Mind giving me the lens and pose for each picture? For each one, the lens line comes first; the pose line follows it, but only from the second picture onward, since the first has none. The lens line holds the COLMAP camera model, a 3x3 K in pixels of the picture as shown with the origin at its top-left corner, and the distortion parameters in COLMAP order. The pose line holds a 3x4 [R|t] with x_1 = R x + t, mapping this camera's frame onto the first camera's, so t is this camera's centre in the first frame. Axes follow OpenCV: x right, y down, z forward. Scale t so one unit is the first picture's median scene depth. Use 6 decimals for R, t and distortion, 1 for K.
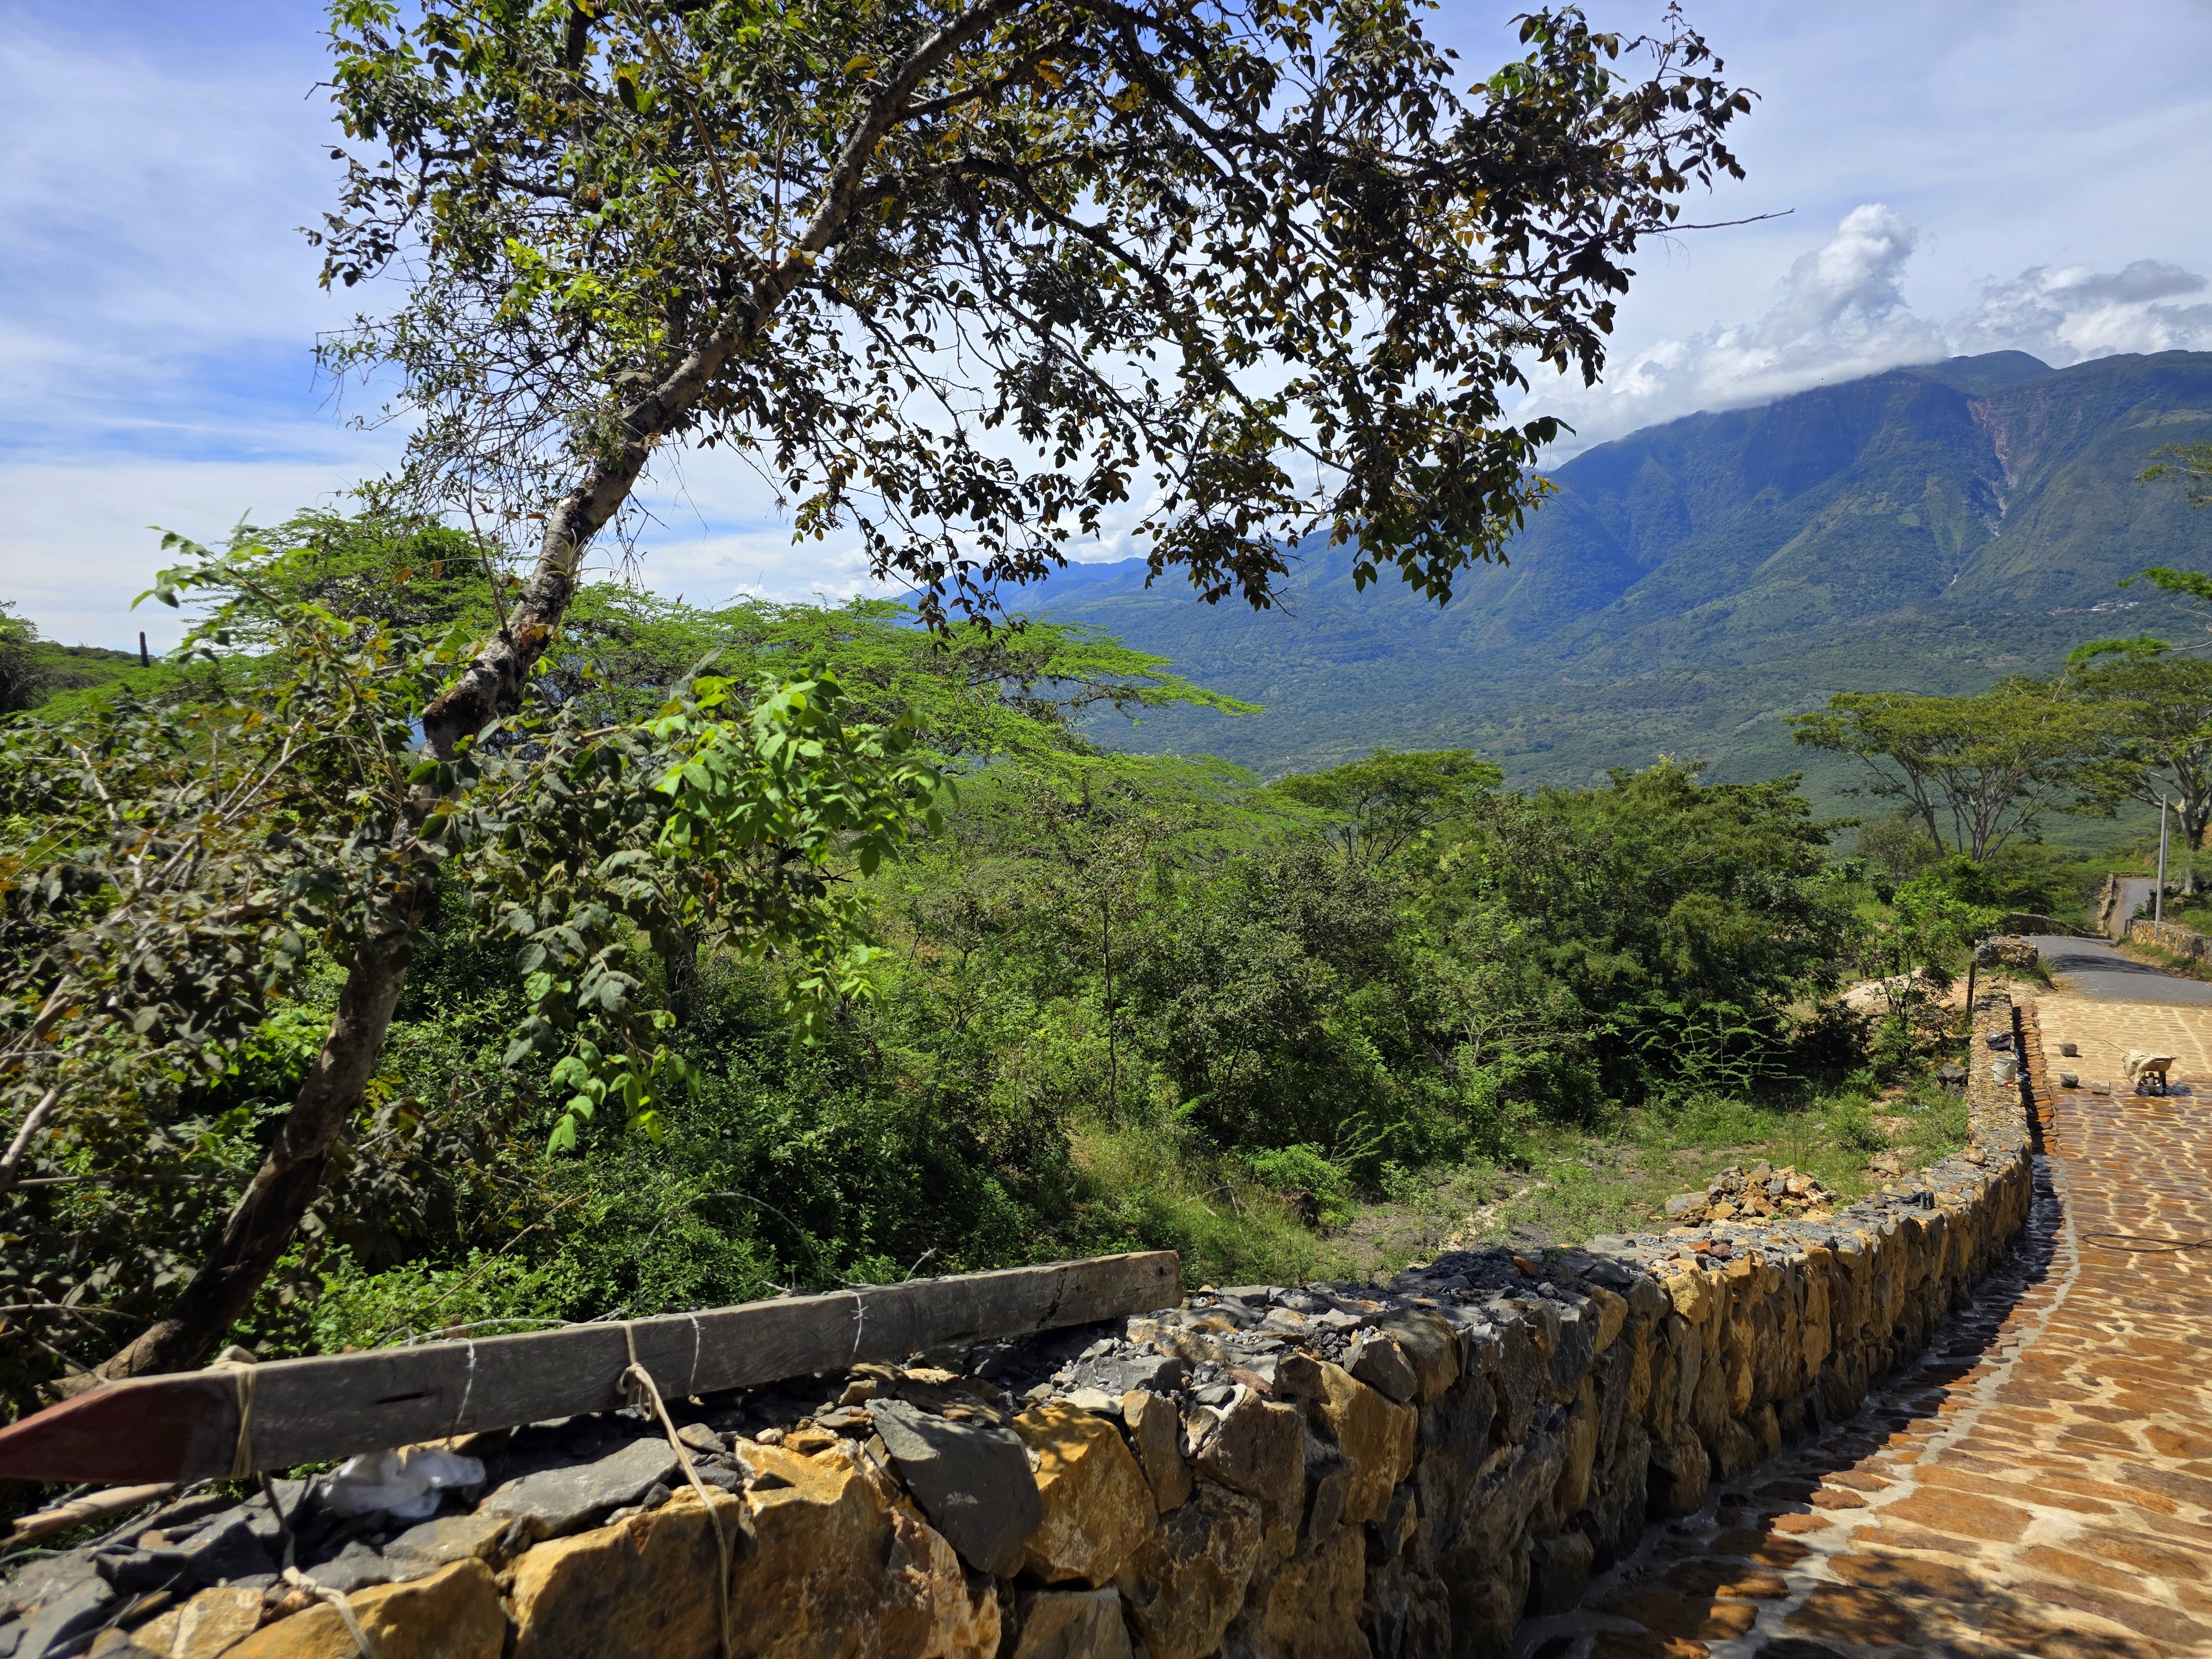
lens RADIAL K [[1472.6, 0, 1083.5], [0, 1472.6, 846.2], [0, 0, 1]] dist [0.062429, -0.062072]
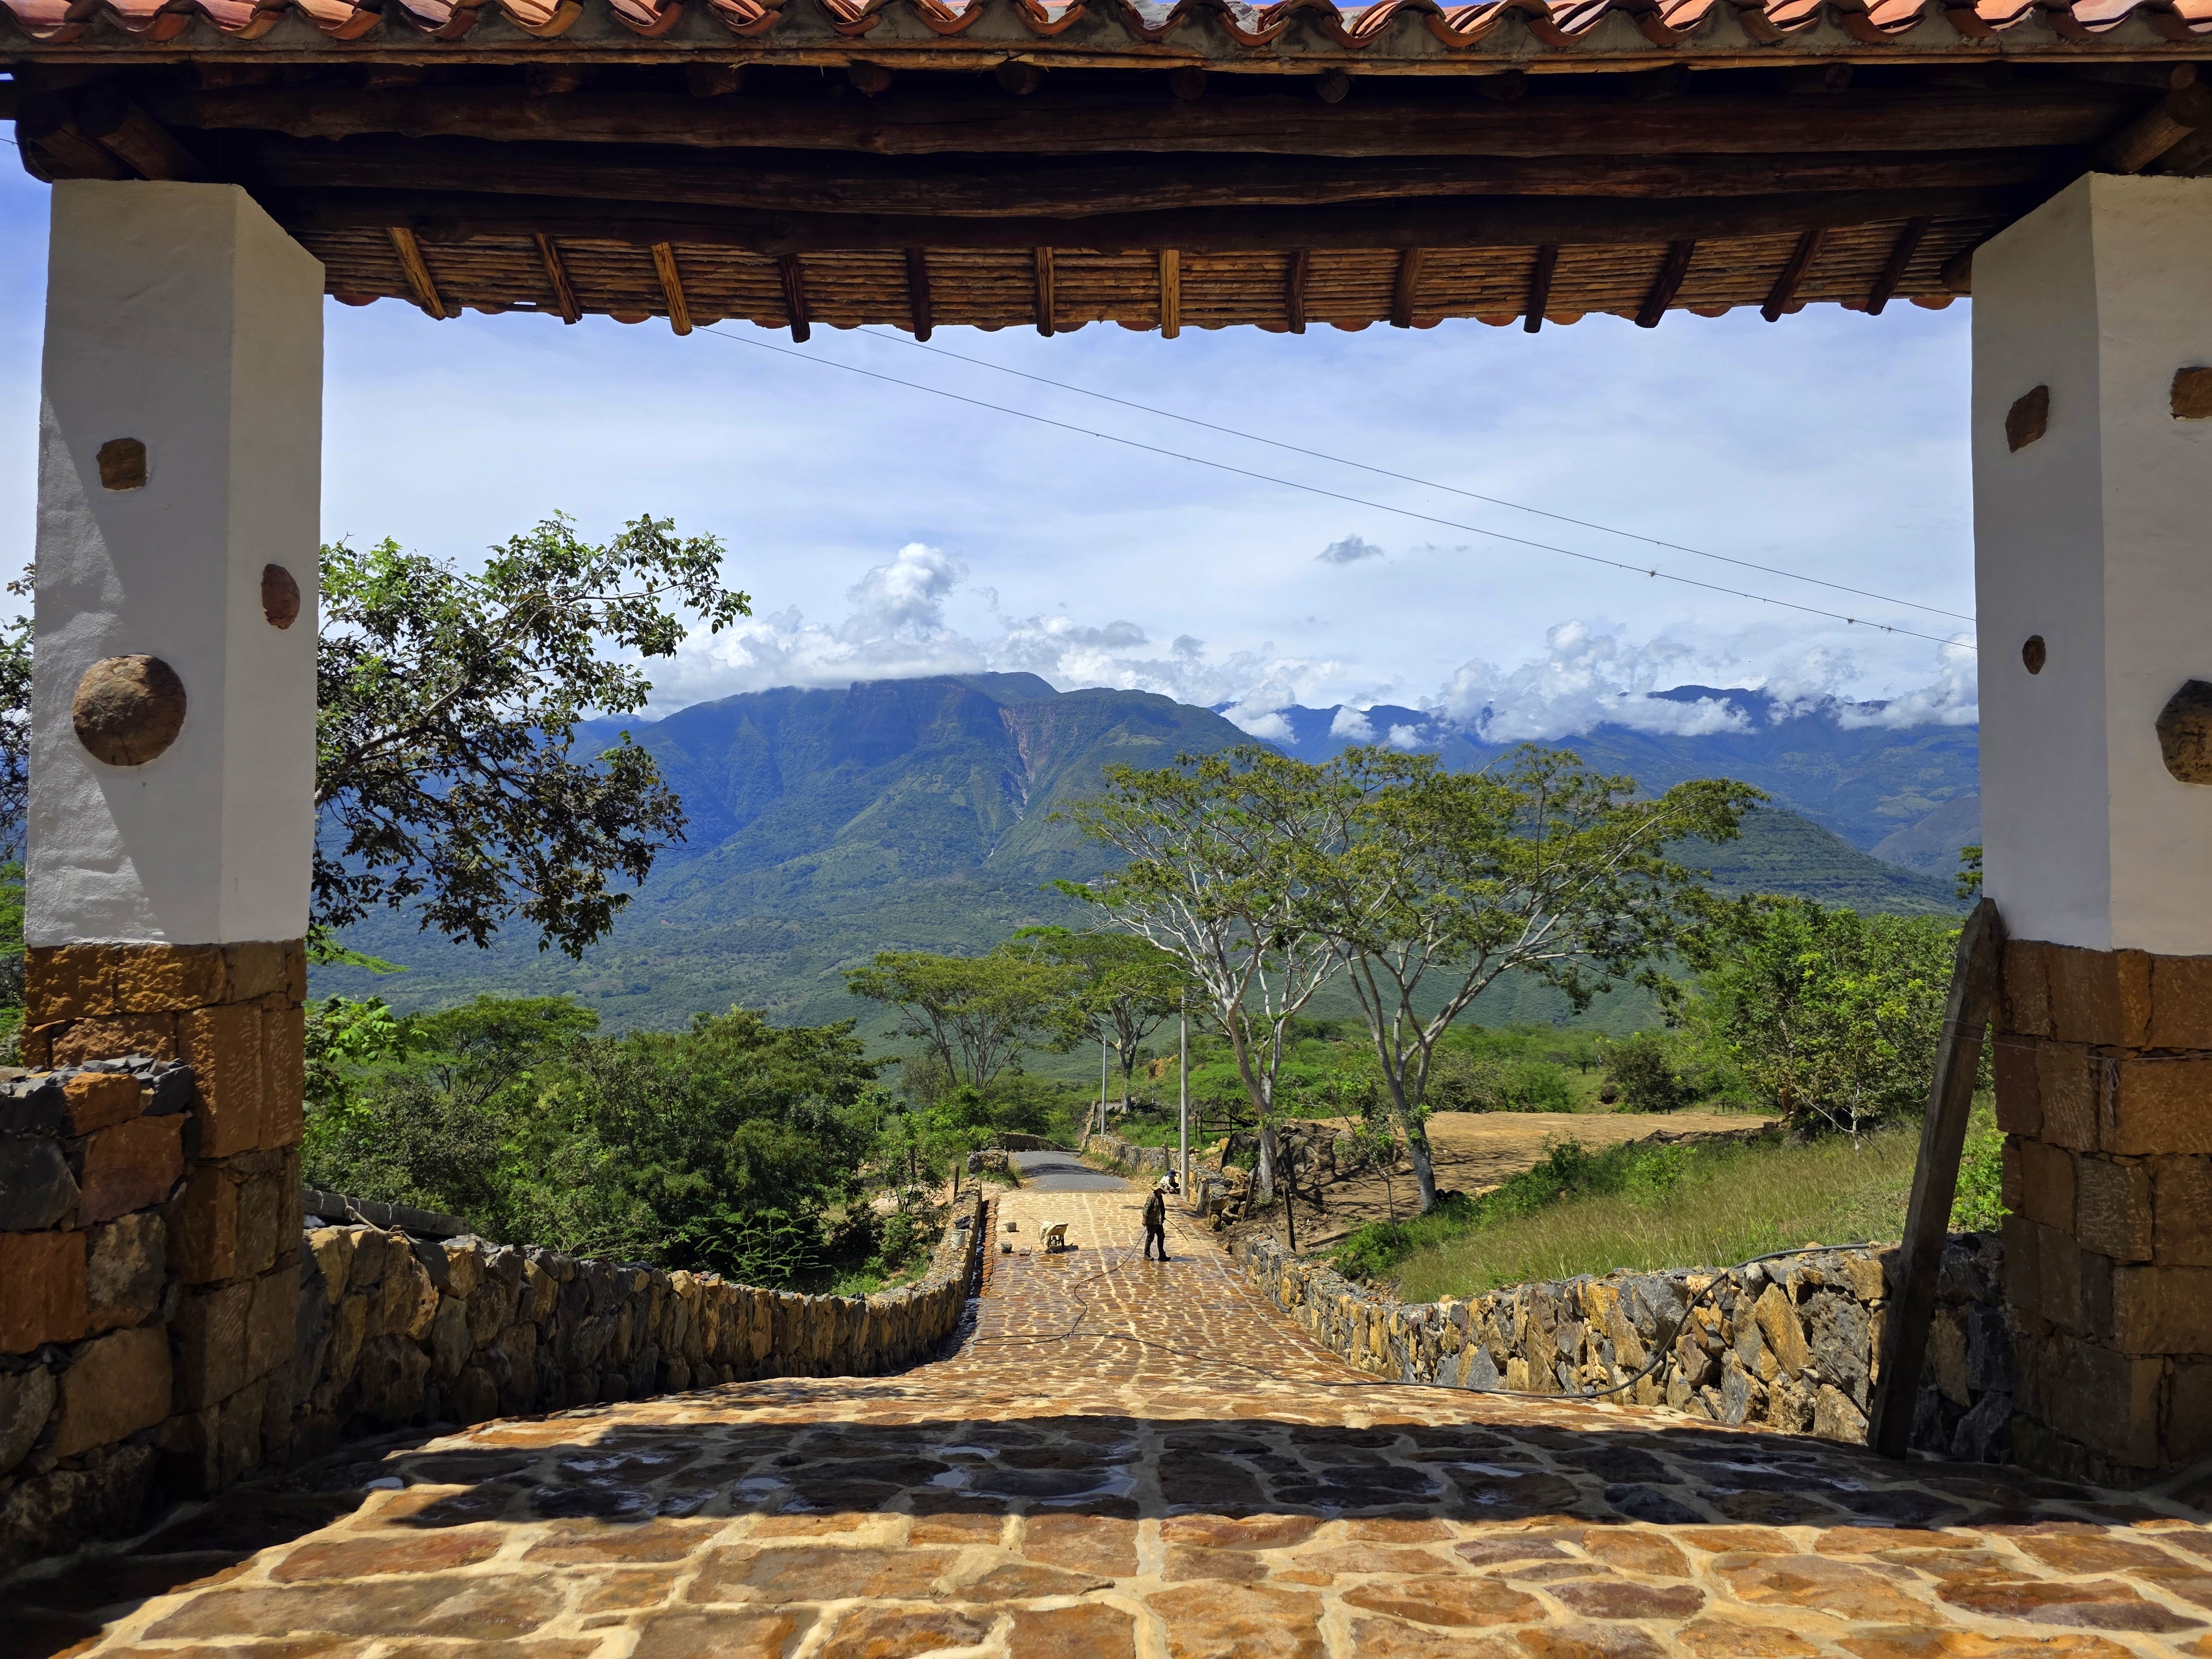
lens RADIAL K [[1472.6, 0, 1100.3], [0, 1472.6, 818.6], [0, 0, 1]] dist [0.062429, -0.062072]
pose [[0.825680, 0.080613, 0.558350, -0.043023], [0.021442, 0.984538, -0.173852, 0.004741], [-0.563731, 0.155518, 0.811185, -0.149494]]
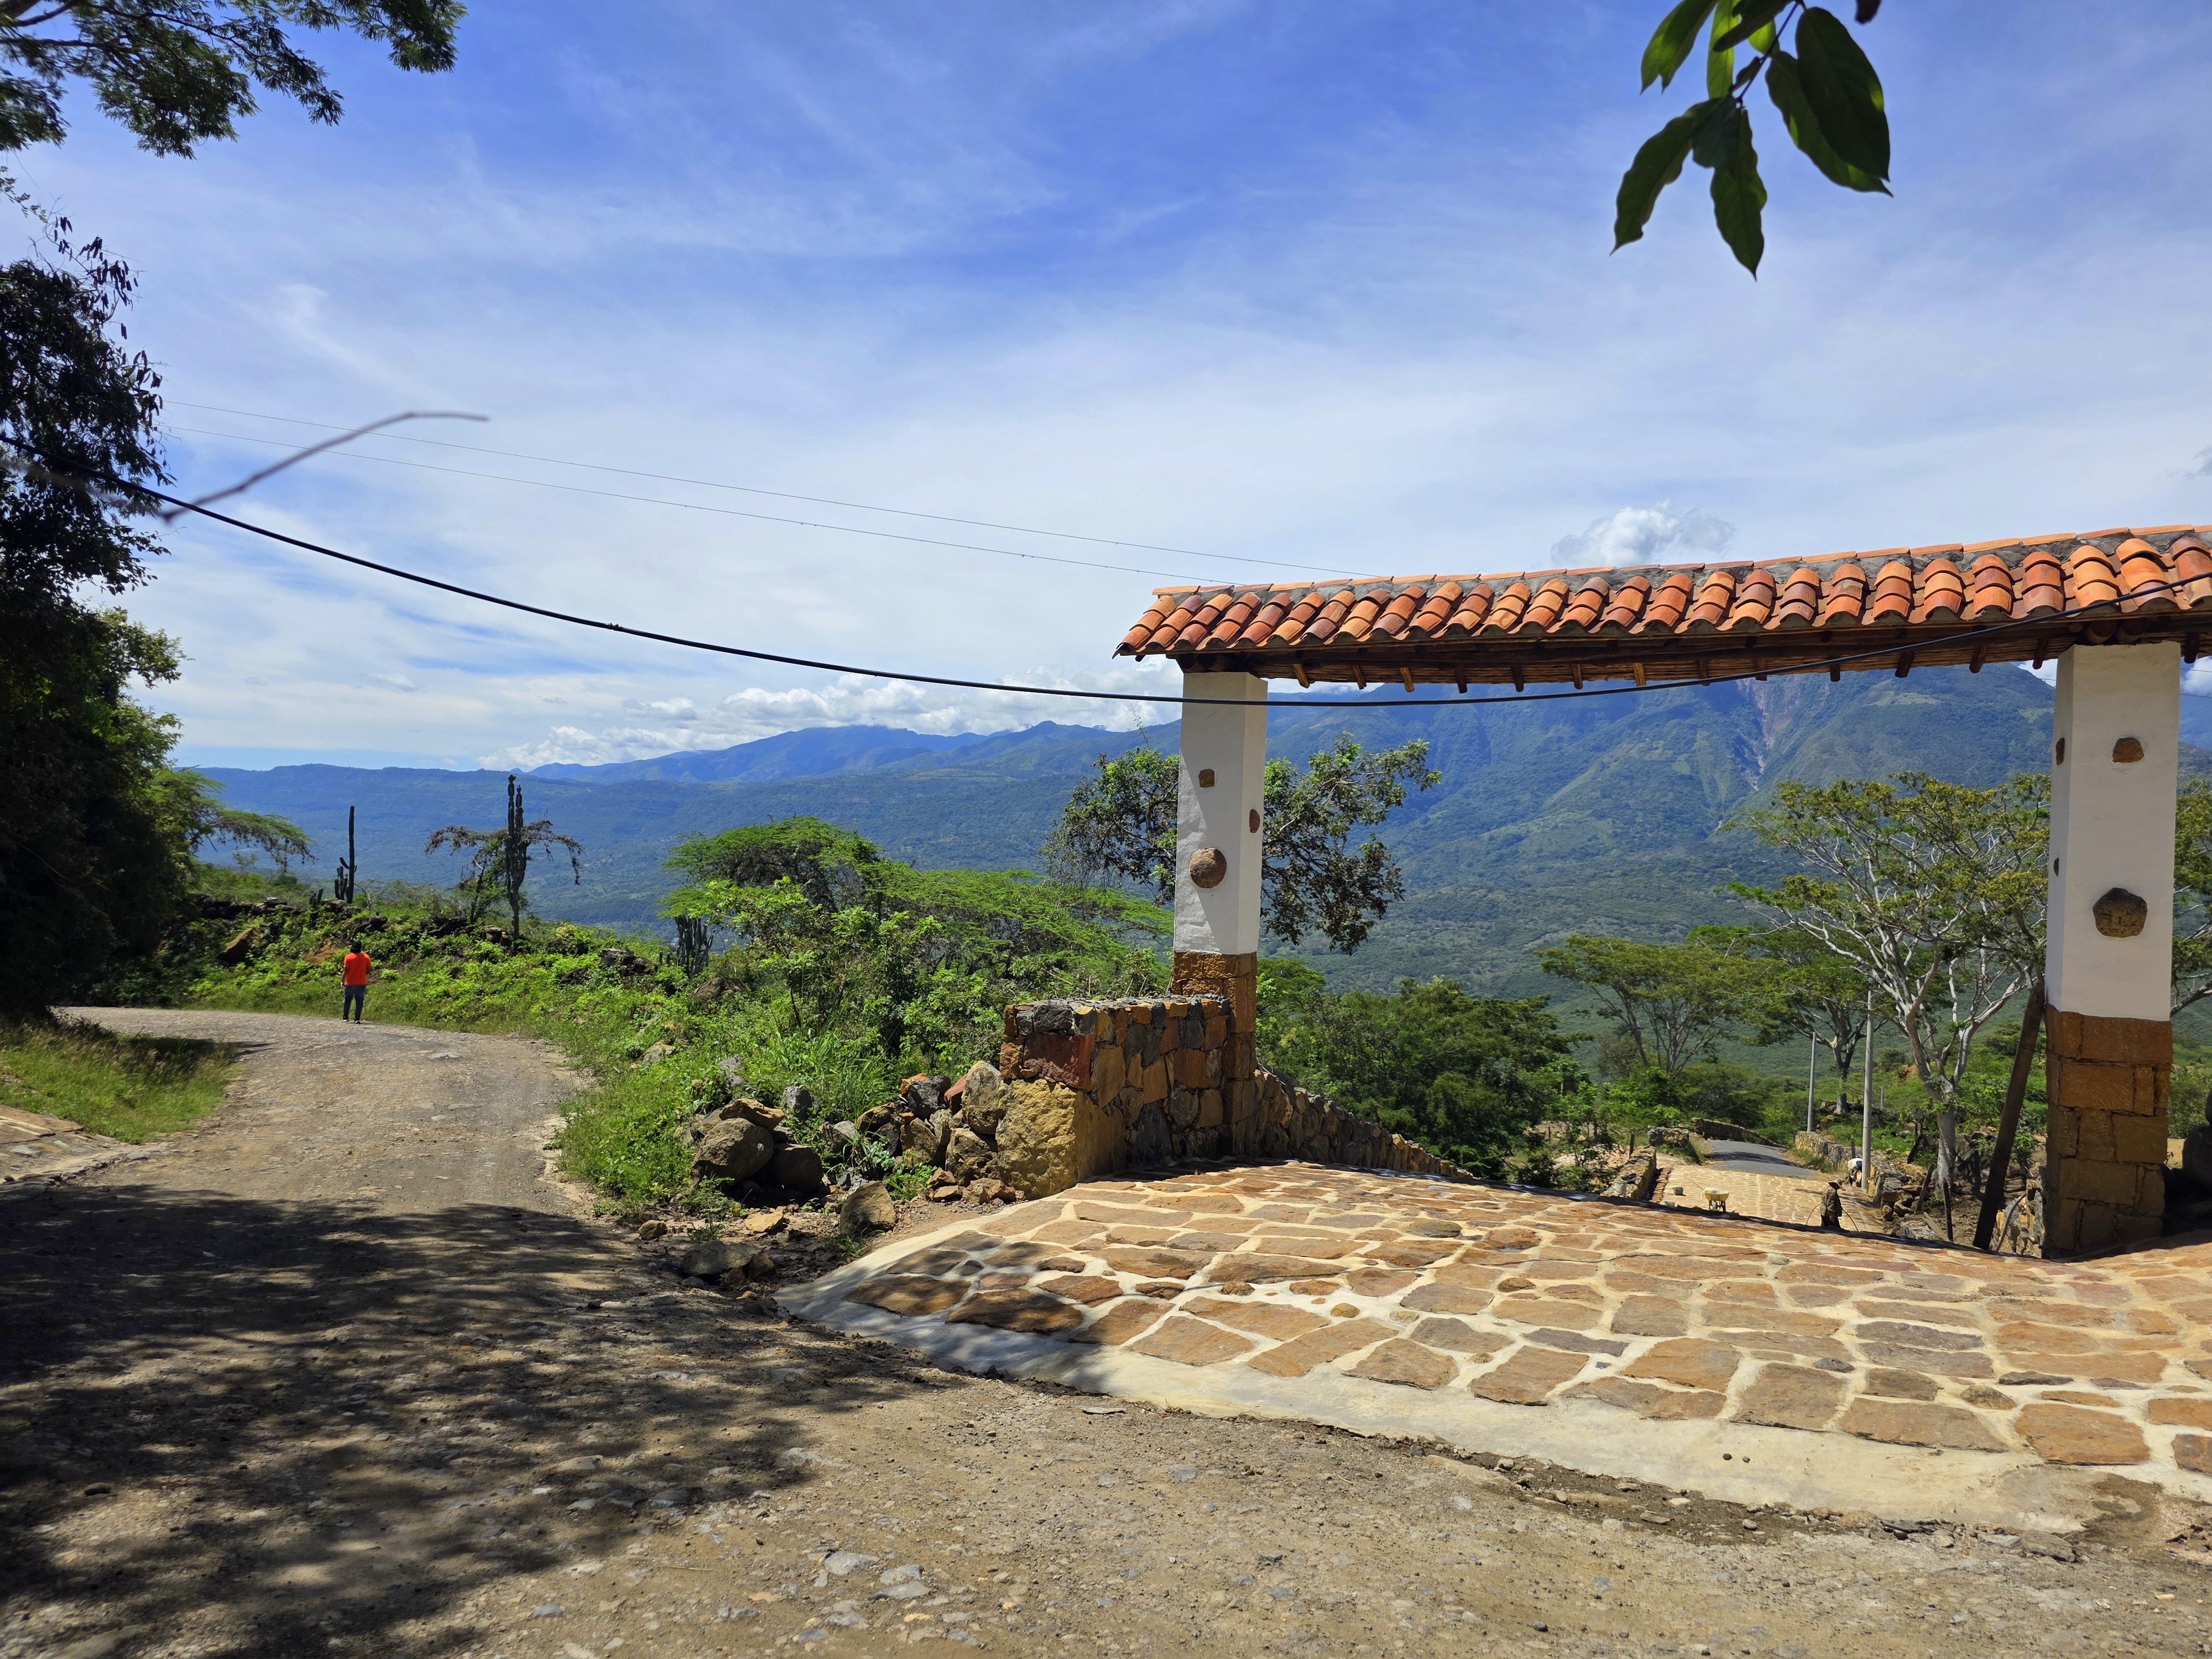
lens RADIAL K [[1472.6, 0, 1104.9], [0, 1472.6, 849.2], [0, 0, 1]] dist [0.062429, -0.062072]
pose [[0.987879, 0.082631, 0.131401, -0.113630], [-0.066689, 0.990360, -0.121409, 0.010981], [-0.140167, 0.111175, 0.983867, -0.344535]]
